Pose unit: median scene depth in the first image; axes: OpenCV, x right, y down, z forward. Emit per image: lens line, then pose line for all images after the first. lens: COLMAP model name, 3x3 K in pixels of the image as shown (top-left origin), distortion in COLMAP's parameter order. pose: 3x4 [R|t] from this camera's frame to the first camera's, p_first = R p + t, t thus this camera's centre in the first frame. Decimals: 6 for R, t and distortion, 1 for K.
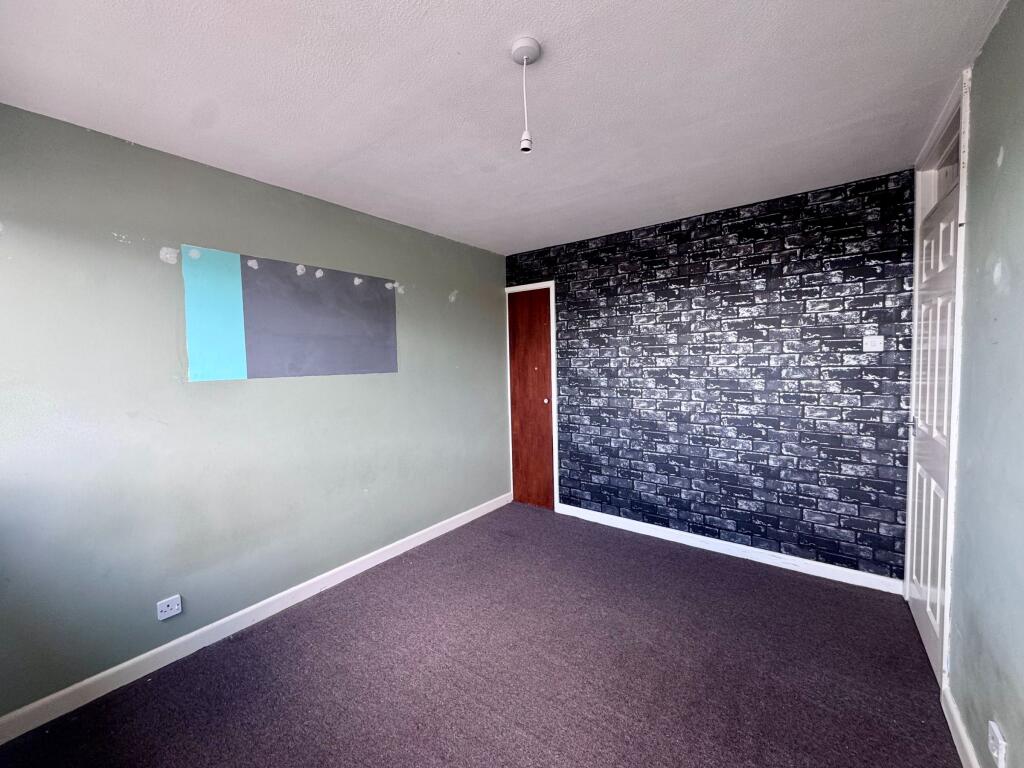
lens RADIAL K [[411.1, 0, 532.5], [0, 411.1, 385.7], [0, 0, 1]] dist [-0.002229, 0.000633]
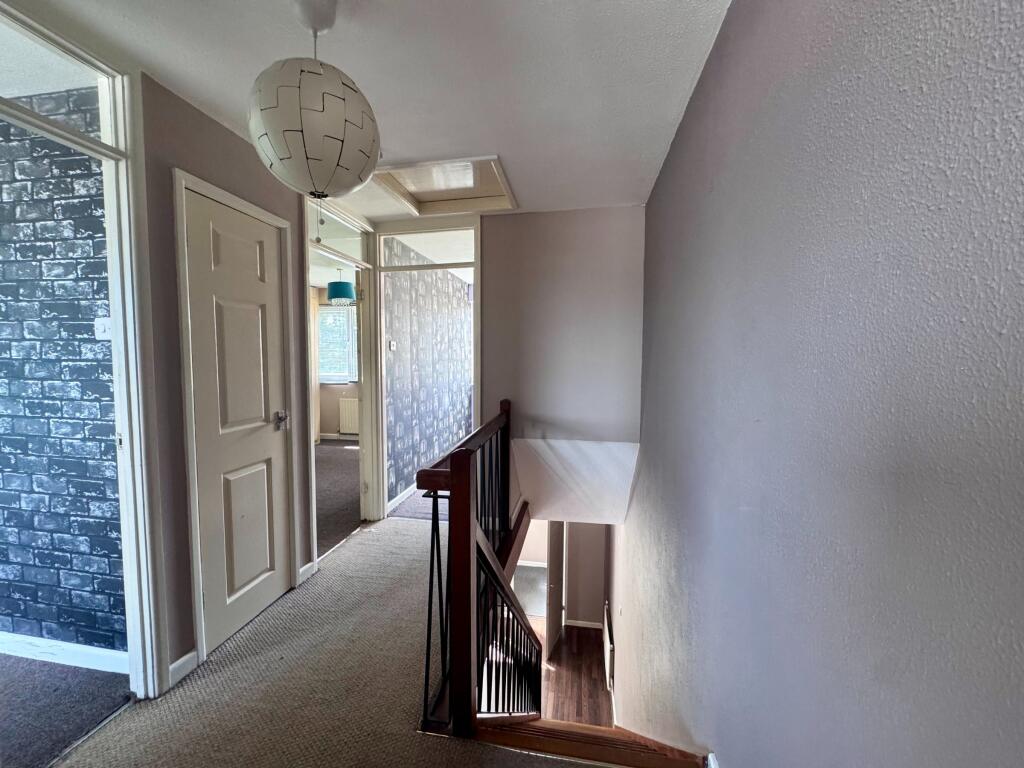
lens RADIAL K [[411.1, 0, 513.8], [0, 411.1, 385.2], [0, 0, 1]] dist [-0.002229, 0.000633]
pose [[0.897489, -0.005102, 0.441007, 0.930314], [0.002268, 0.999973, 0.006953, -0.007725], [-0.441030, -0.005240, 0.897477, 0.054719]]
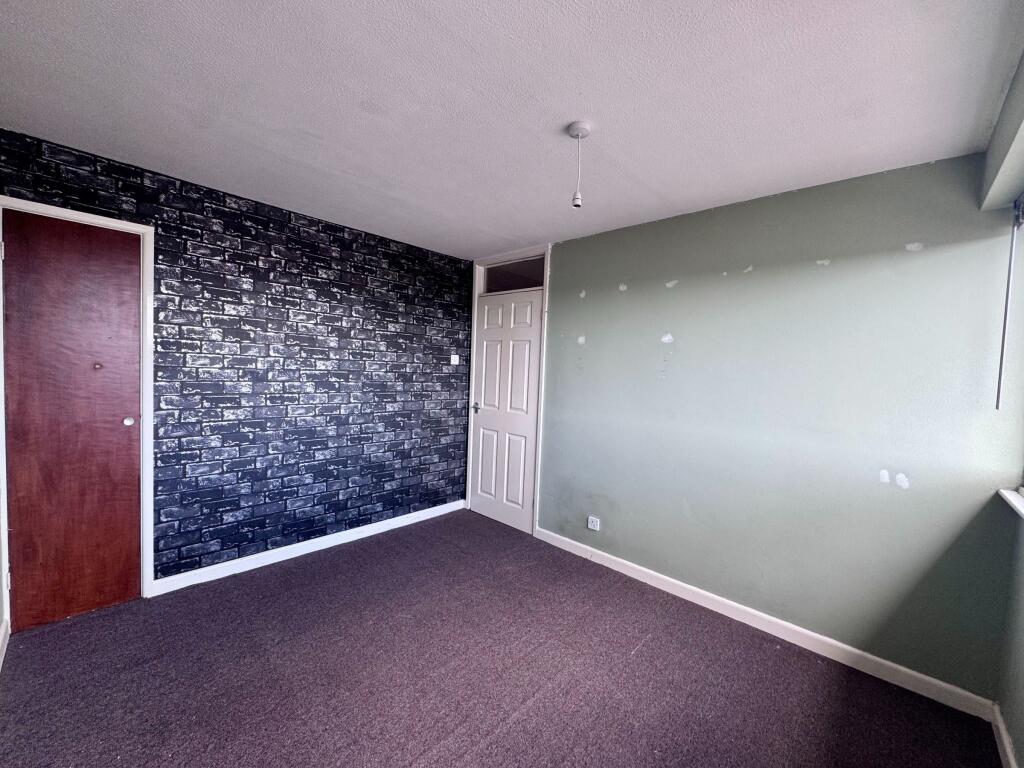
lens RADIAL K [[411.1, 0, 522.7], [0, 411.1, 387.9], [0, 0, 1]] dist [-0.002229, 0.000633]
pose [[0.116683, -0.022908, 0.992905, -0.610148], [0.019288, 0.999598, 0.020796, -0.015784], [-0.992982, 0.016725, 0.117078, 0.444801]]
